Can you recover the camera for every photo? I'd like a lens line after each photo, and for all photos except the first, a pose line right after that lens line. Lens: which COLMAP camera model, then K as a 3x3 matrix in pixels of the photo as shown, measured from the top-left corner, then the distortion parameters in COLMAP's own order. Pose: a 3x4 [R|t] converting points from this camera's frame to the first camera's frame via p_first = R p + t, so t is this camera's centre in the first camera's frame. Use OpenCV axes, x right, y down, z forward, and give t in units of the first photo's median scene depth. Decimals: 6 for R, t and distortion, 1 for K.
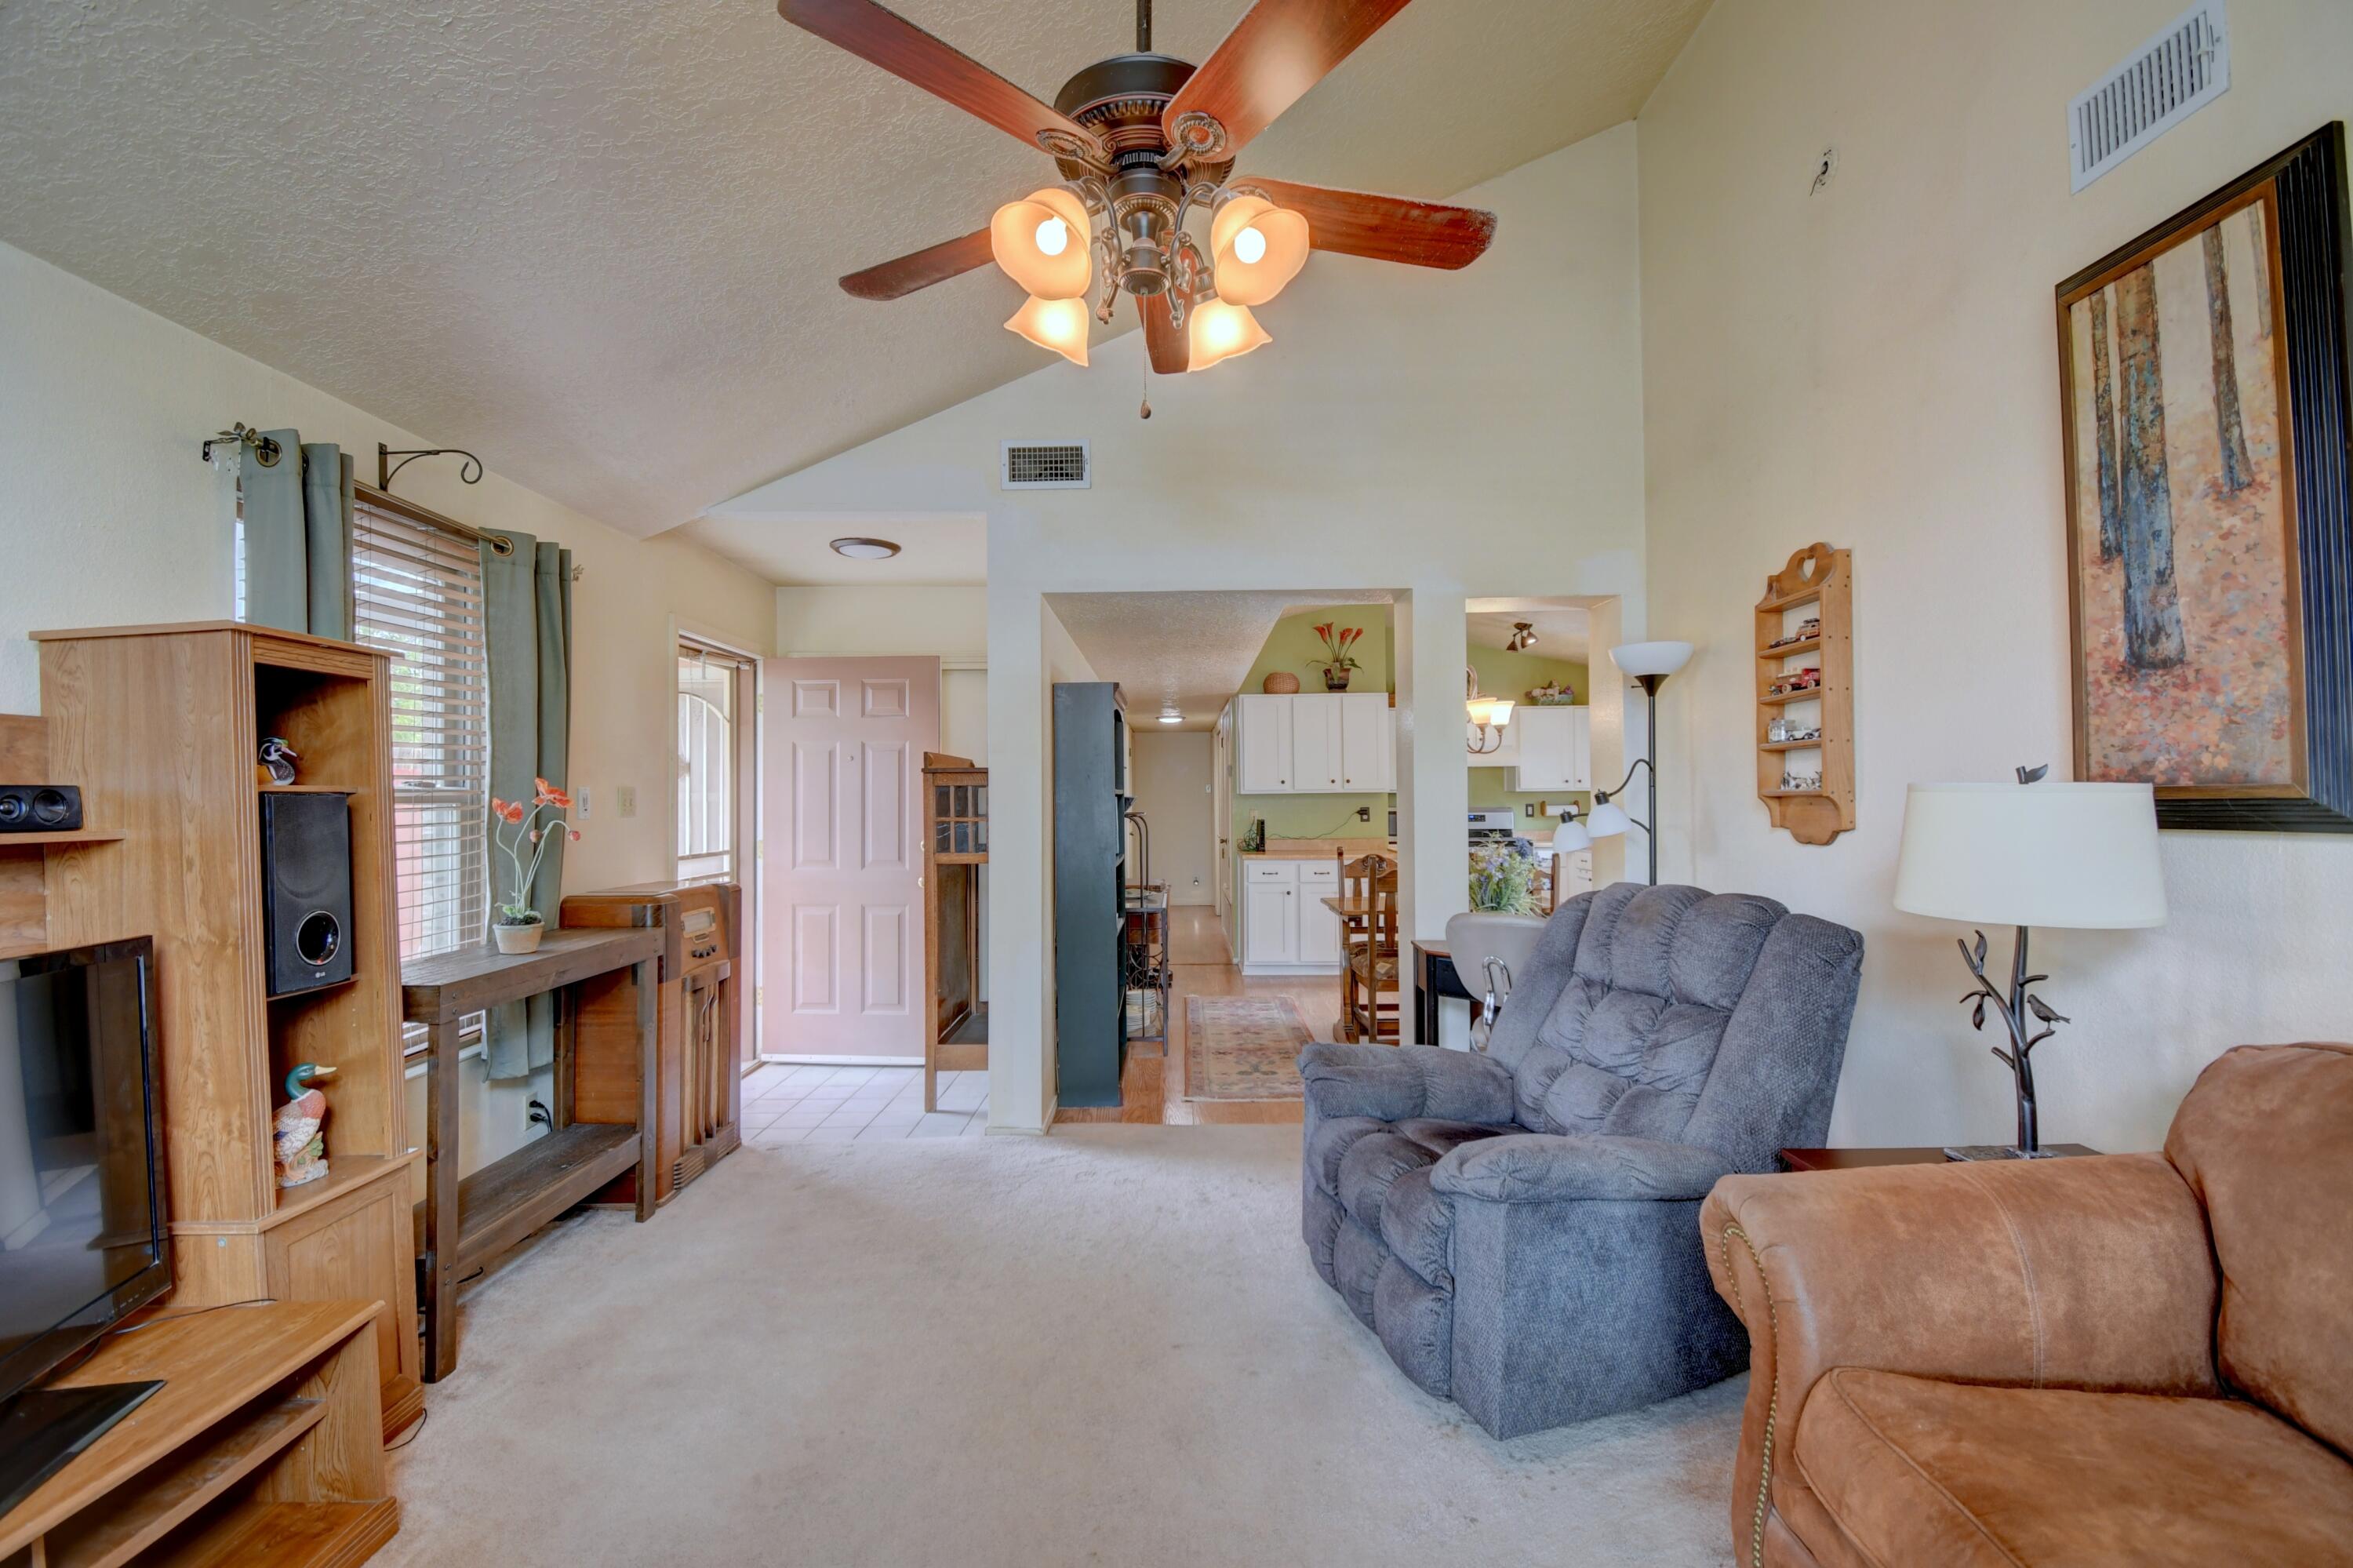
lens RADIAL K [[1052.2, 0, 1166.6], [0, 1052.2, 788.7], [0, 0, 1]] dist [-0.015236, -0.004161]
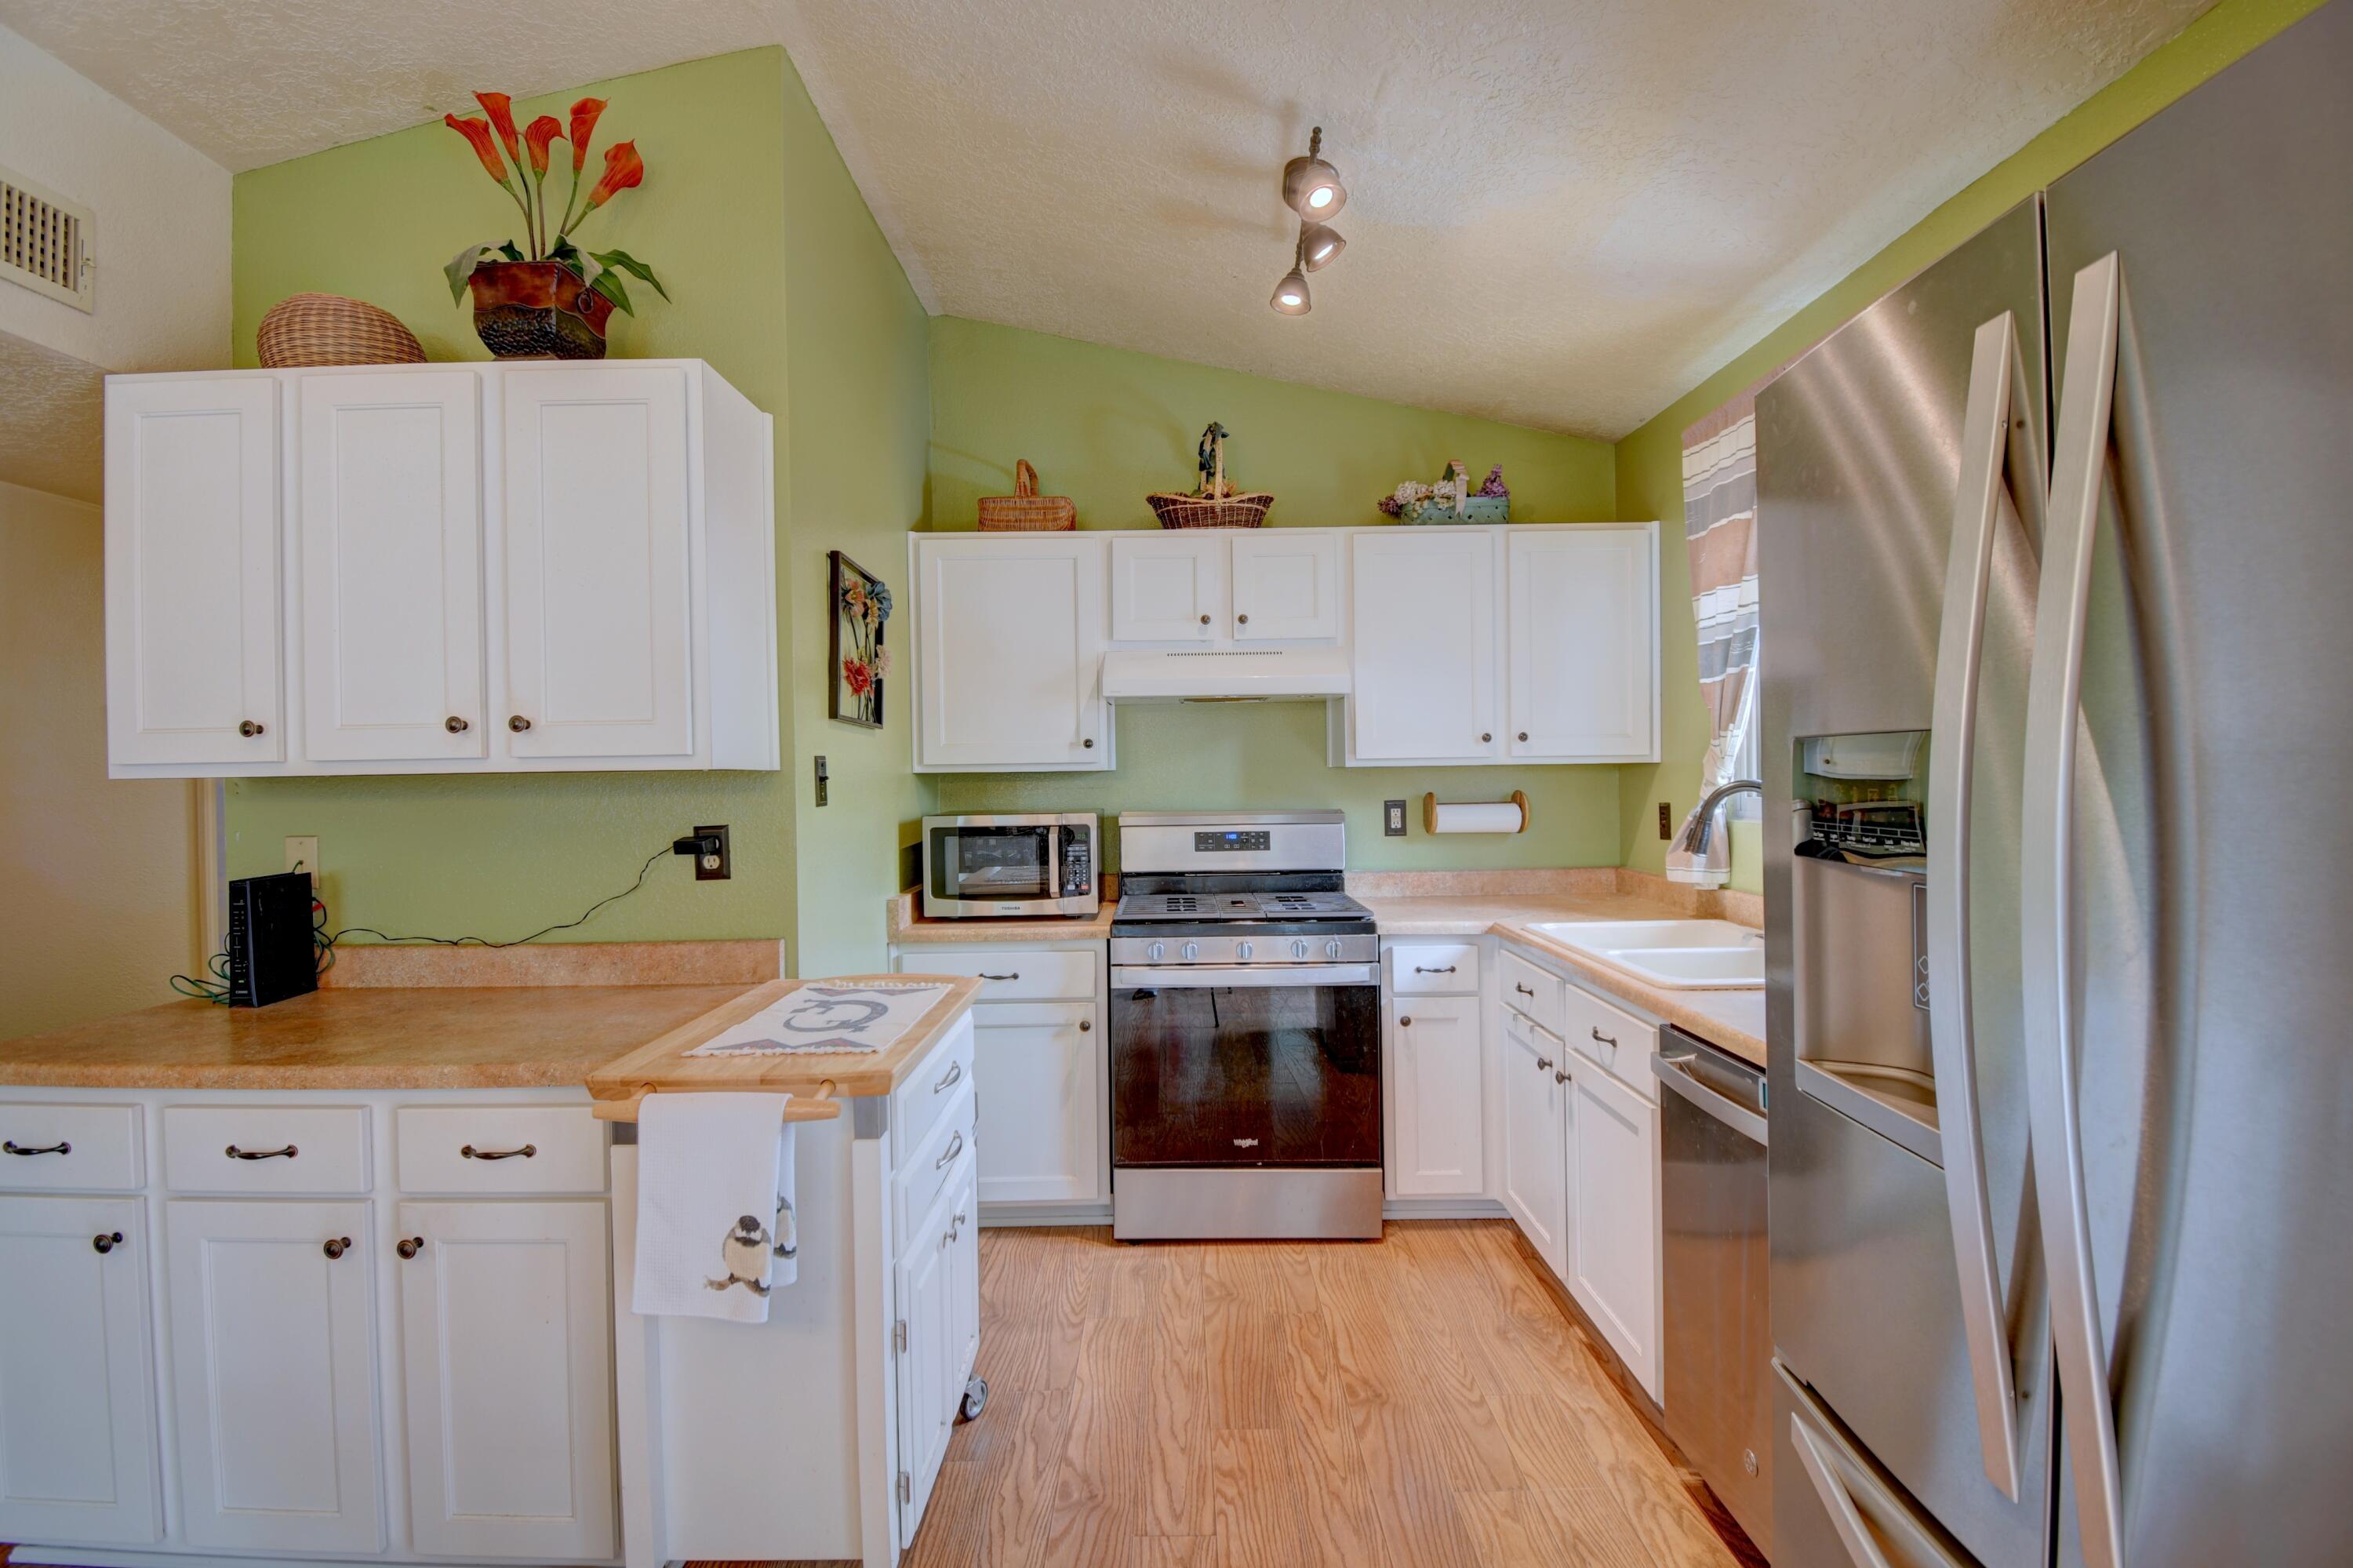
lens RADIAL K [[1052.2, 0, 1178.8], [0, 1052.2, 780.8], [0, 0, 1]] dist [-0.015236, -0.004161]
pose [[0.999310, -0.004577, 0.036852, 0.266249], [0.004302, 0.999962, 0.007541, 0.004358], [-0.036885, -0.007377, 0.999292, 0.656920]]
